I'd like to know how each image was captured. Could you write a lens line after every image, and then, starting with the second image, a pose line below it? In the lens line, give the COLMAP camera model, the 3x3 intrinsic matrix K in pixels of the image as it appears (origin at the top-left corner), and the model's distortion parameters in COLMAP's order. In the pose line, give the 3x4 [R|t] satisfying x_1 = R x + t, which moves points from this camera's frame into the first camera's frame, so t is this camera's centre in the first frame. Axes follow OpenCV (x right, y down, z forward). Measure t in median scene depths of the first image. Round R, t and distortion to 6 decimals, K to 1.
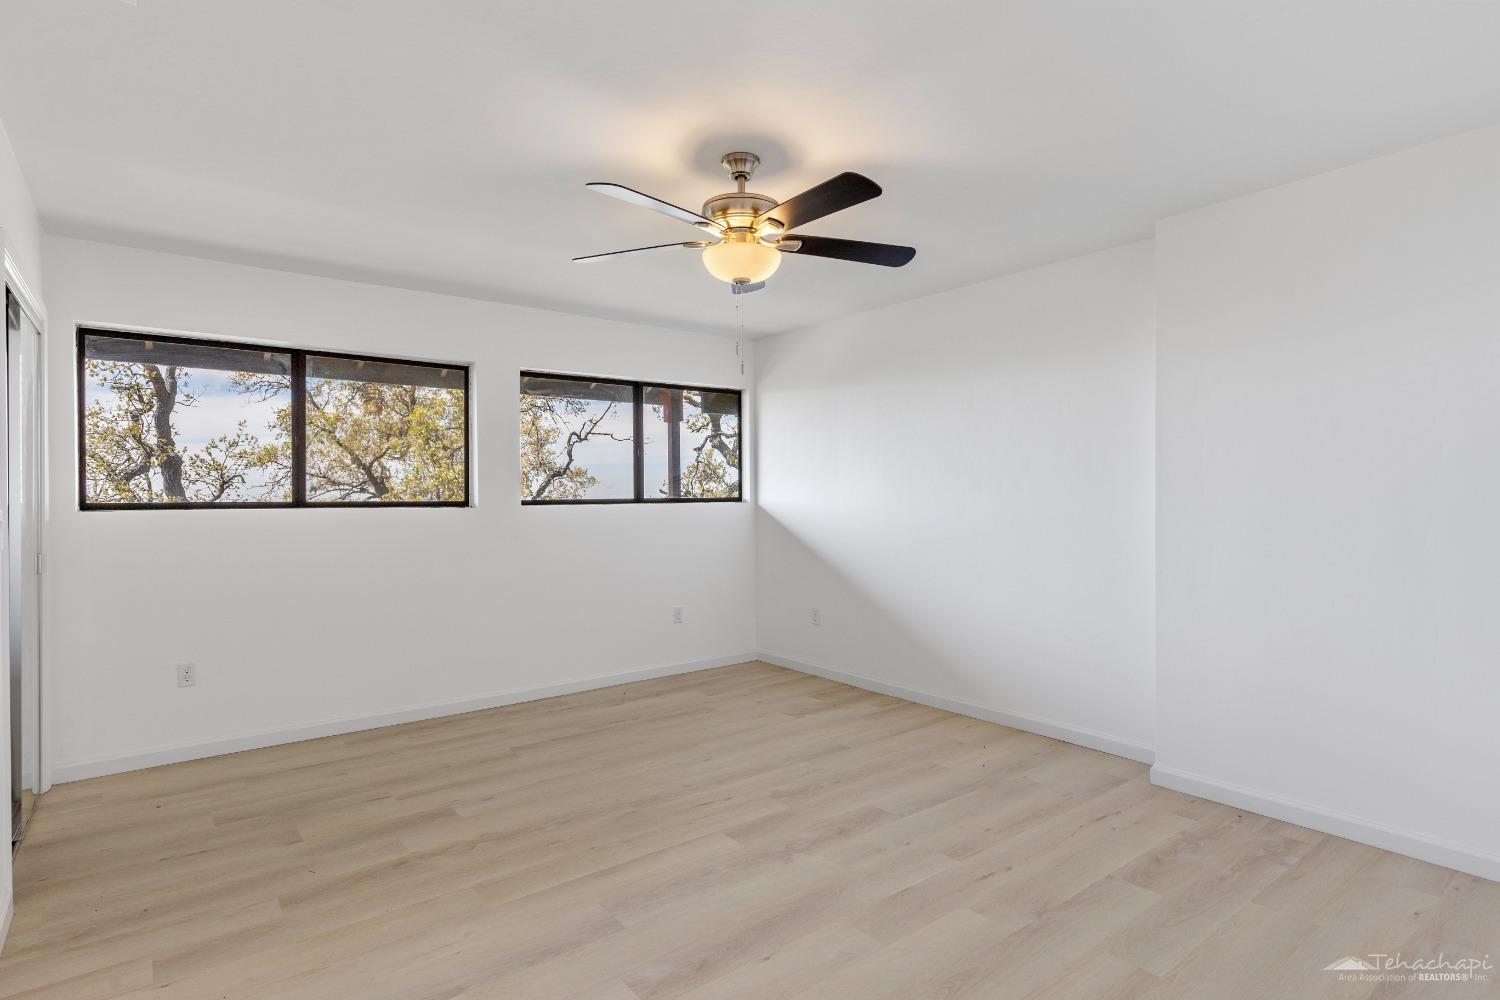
lens RADIAL K [[790.8, 0, 752.4], [0, 790.8, 501.5], [0, 0, 1]] dist [-0.001074, 0.000110]
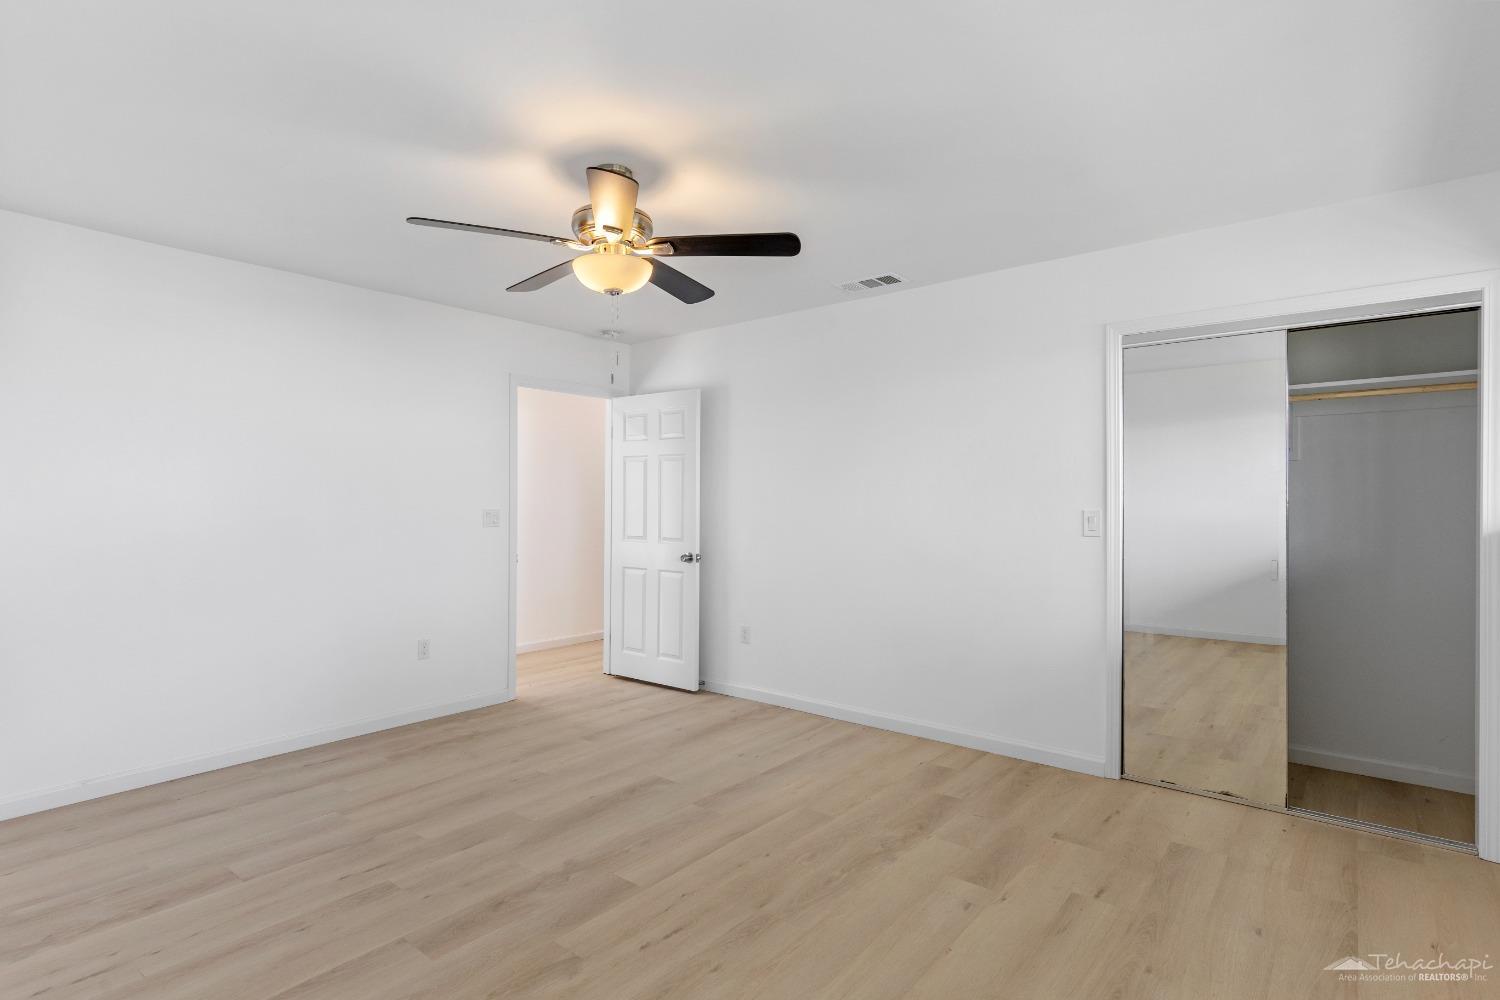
lens RADIAL K [[734.3, 0, 750.0], [0, 734.3, 500.0], [0, 0, 1]] dist [-0.003072, -0.000146]
pose [[-0.976202, 0.004032, -0.216827, 0.019279], [0.002736, 0.999977, 0.006274, -0.017477], [0.216847, 0.005532, -0.976190, 1.883026]]
